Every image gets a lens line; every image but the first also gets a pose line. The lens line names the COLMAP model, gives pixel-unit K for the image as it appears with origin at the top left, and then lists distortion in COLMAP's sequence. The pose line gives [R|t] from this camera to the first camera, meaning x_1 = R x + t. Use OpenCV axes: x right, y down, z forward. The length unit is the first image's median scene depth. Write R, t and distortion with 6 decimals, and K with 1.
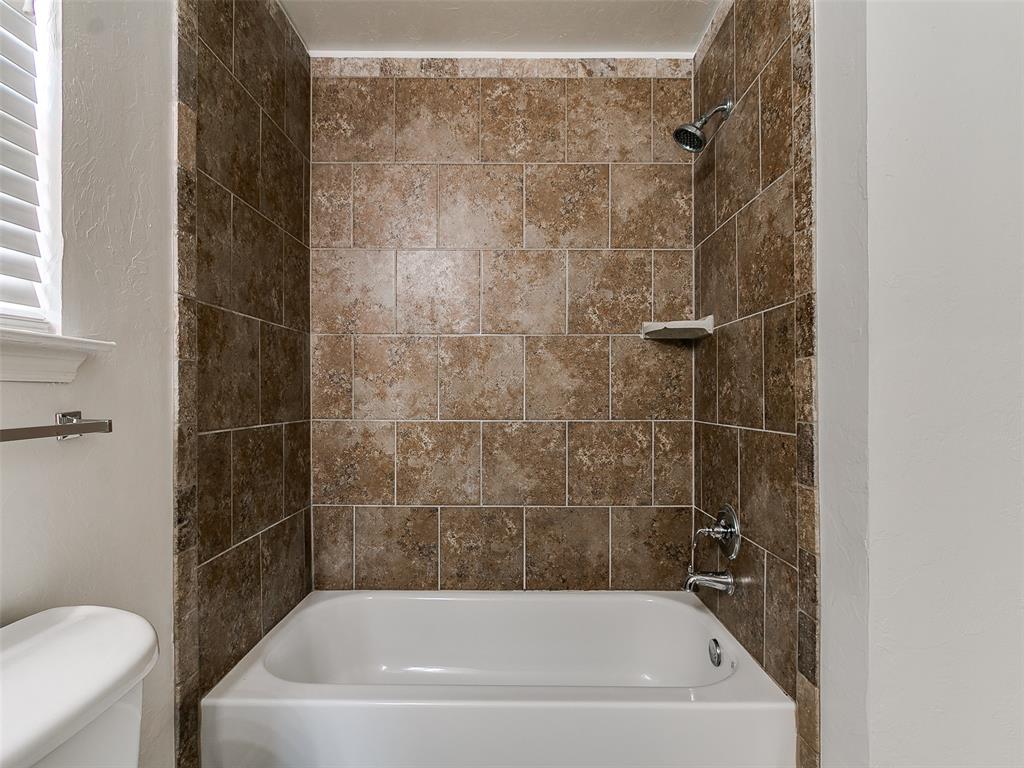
lens RADIAL K [[533.4, 0, 502.3], [0, 533.4, 392.0], [0, 0, 1]] dist [-0.001577, 0.000518]
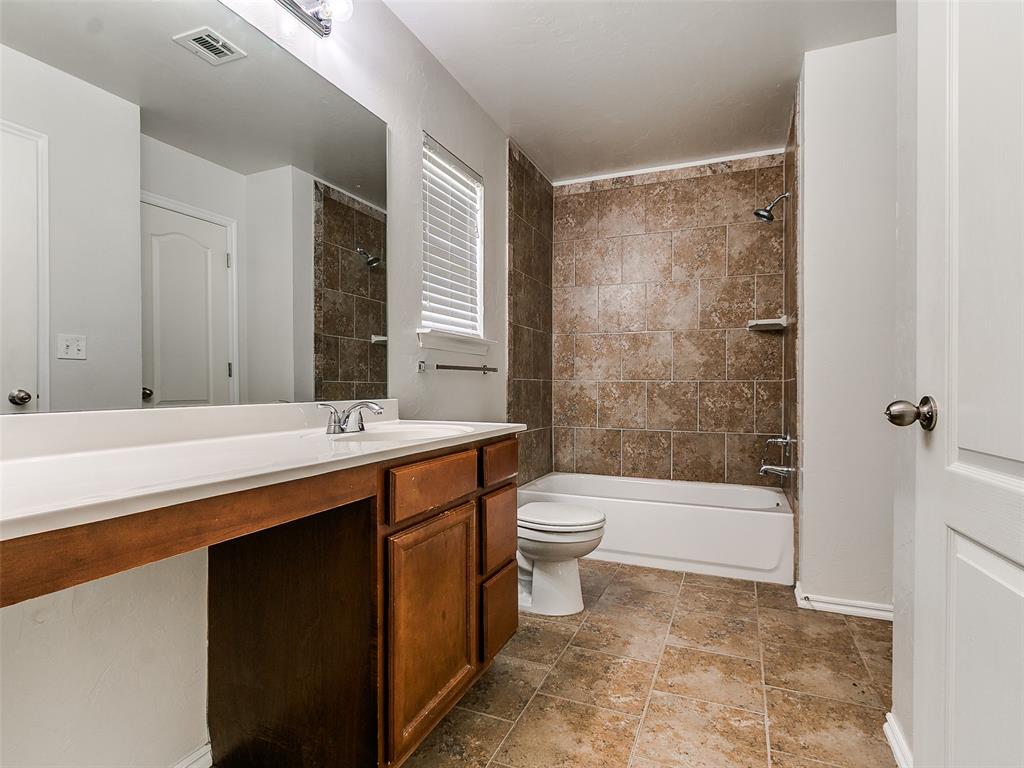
lens RADIAL K [[533.4, 0, 502.3], [0, 533.4, 392.0], [0, 0, 1]] dist [-0.001577, 0.000518]
pose [[0.923304, 0.007573, -0.383996, 0.196748], [-0.002173, 0.999893, 0.014494, 0.066007], [0.384065, -0.012548, 0.923221, -0.795864]]
